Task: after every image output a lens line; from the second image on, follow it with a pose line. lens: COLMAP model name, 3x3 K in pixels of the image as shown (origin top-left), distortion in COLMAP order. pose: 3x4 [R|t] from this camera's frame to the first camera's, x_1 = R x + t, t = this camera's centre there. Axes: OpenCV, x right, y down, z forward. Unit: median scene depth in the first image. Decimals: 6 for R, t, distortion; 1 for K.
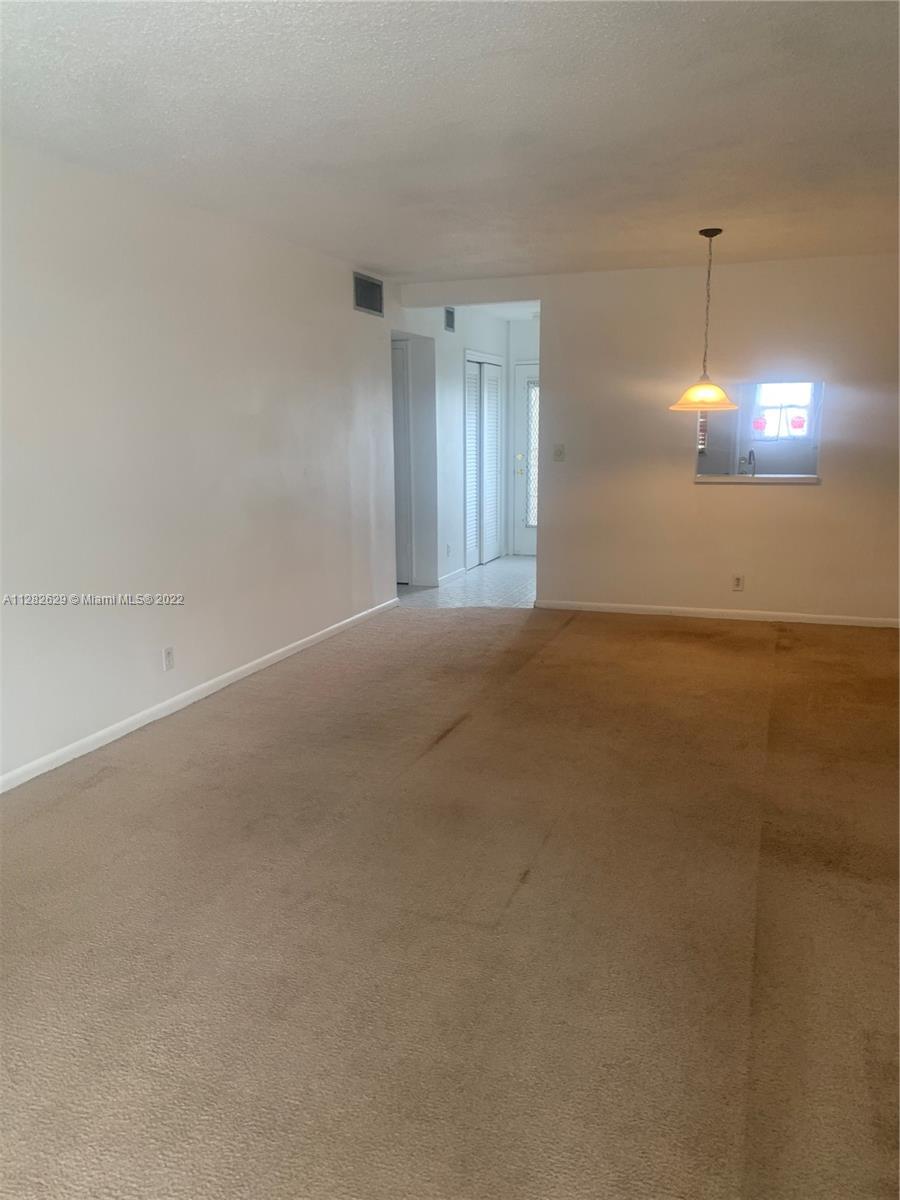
lens RADIAL K [[917.7, 0, 450.0], [0, 917.7, 600.0], [0, 0, 1]] dist [0.006306, -0.002053]
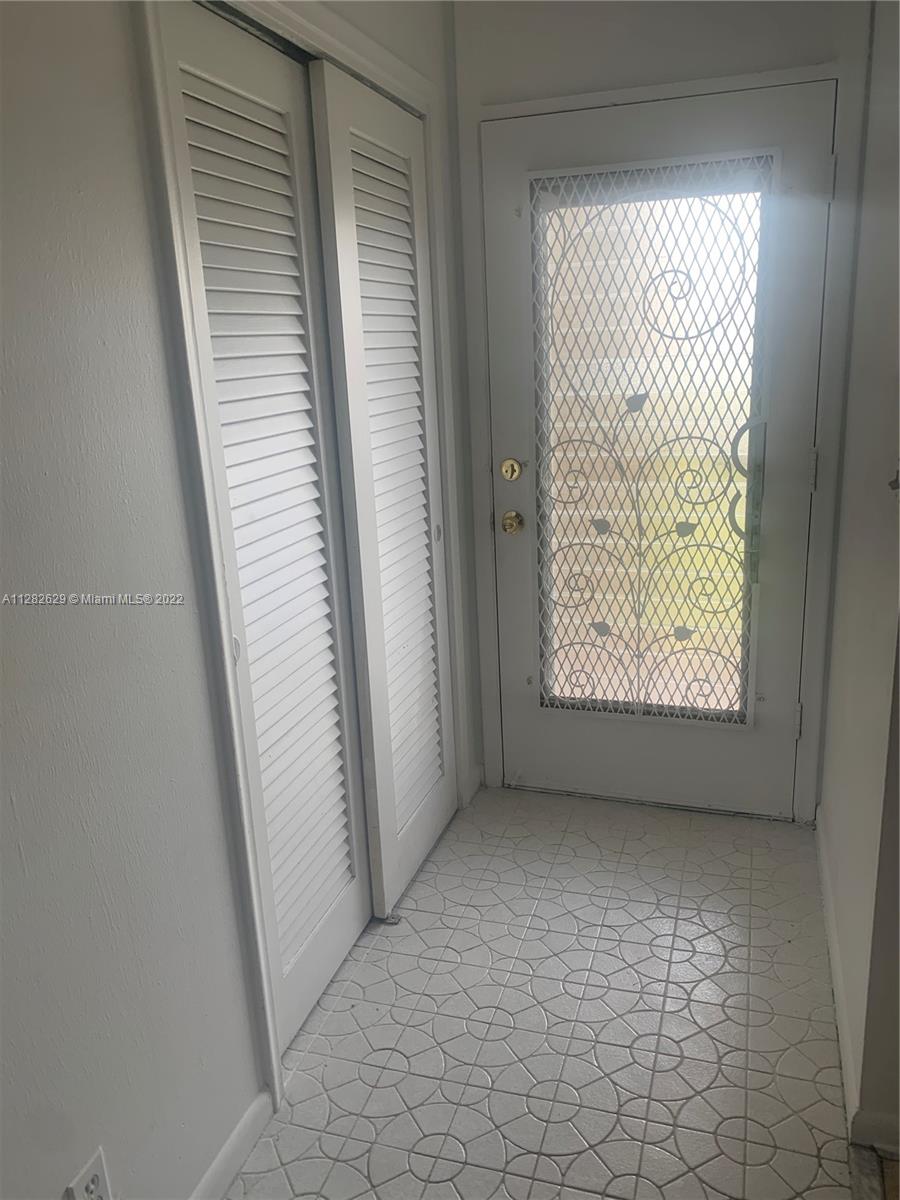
lens RADIAL K [[917.7, 0, 450.0], [0, 917.7, 600.0], [0, 0, 1]] dist [0.006306, -0.002053]
pose [[0.998485, -0.050498, 0.021852, 0.048231], [0.048568, 0.995506, 0.081291, -0.139376], [-0.025859, -0.080107, 0.996451, 0.706283]]
